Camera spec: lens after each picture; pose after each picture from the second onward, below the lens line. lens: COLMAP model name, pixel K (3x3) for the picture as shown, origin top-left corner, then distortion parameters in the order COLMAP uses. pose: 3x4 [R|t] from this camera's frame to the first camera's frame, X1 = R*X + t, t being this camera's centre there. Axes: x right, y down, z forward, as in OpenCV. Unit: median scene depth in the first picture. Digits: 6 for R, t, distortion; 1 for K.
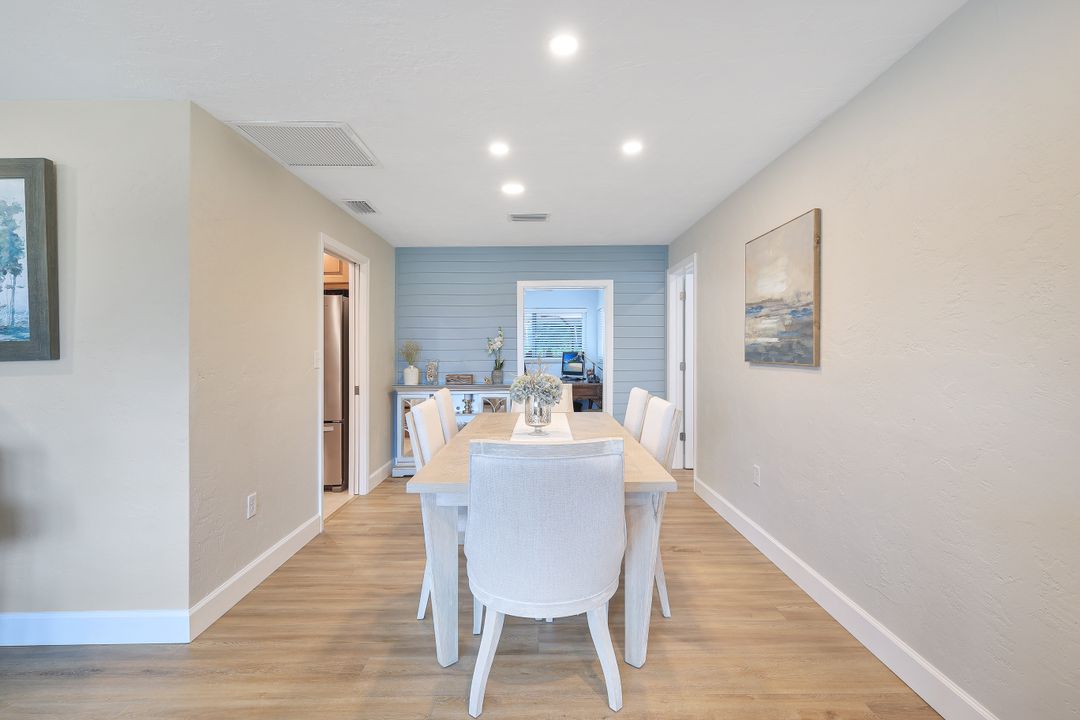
lens RADIAL K [[477.3, 0, 540.0], [0, 477.3, 360.0], [0, 0, 1]] dist [0.000484, 0.000204]
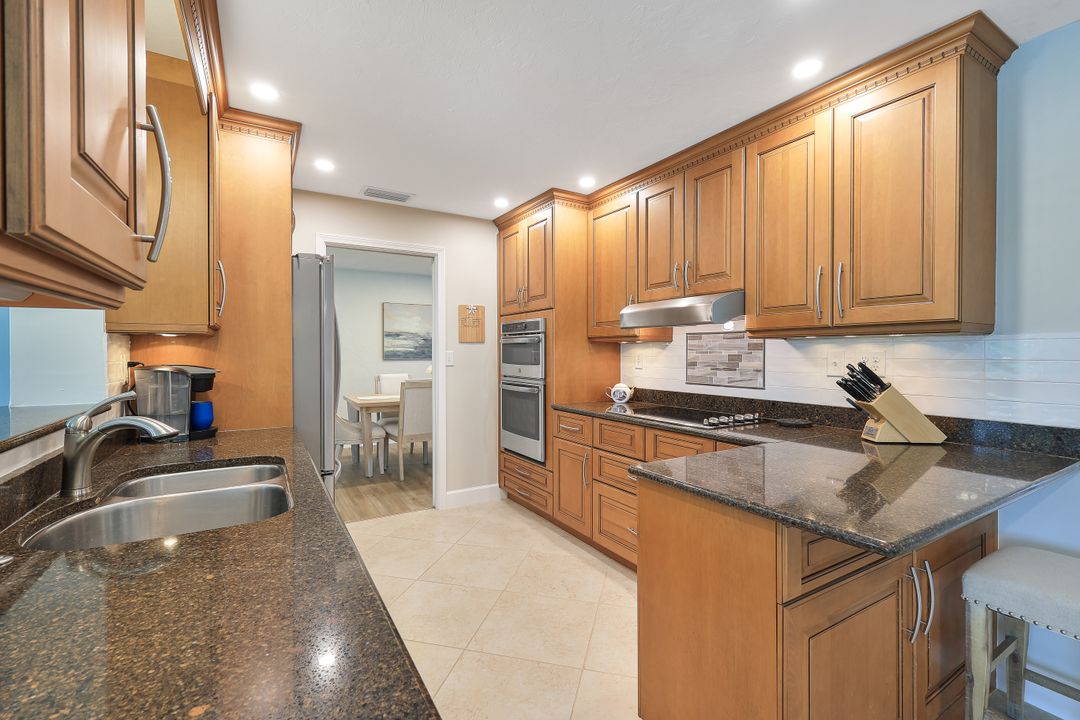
lens RADIAL K [[484.6, 0, 540.0], [0, 484.6, 360.0], [0, 0, 1]] dist [0.000983, 0.000129]
pose [[-0.515827, -0.006905, 0.856665, -1.566056], [0.008584, 0.999876, 0.013228, -0.012193], [-0.856650, 0.014177, -0.515704, 1.352595]]
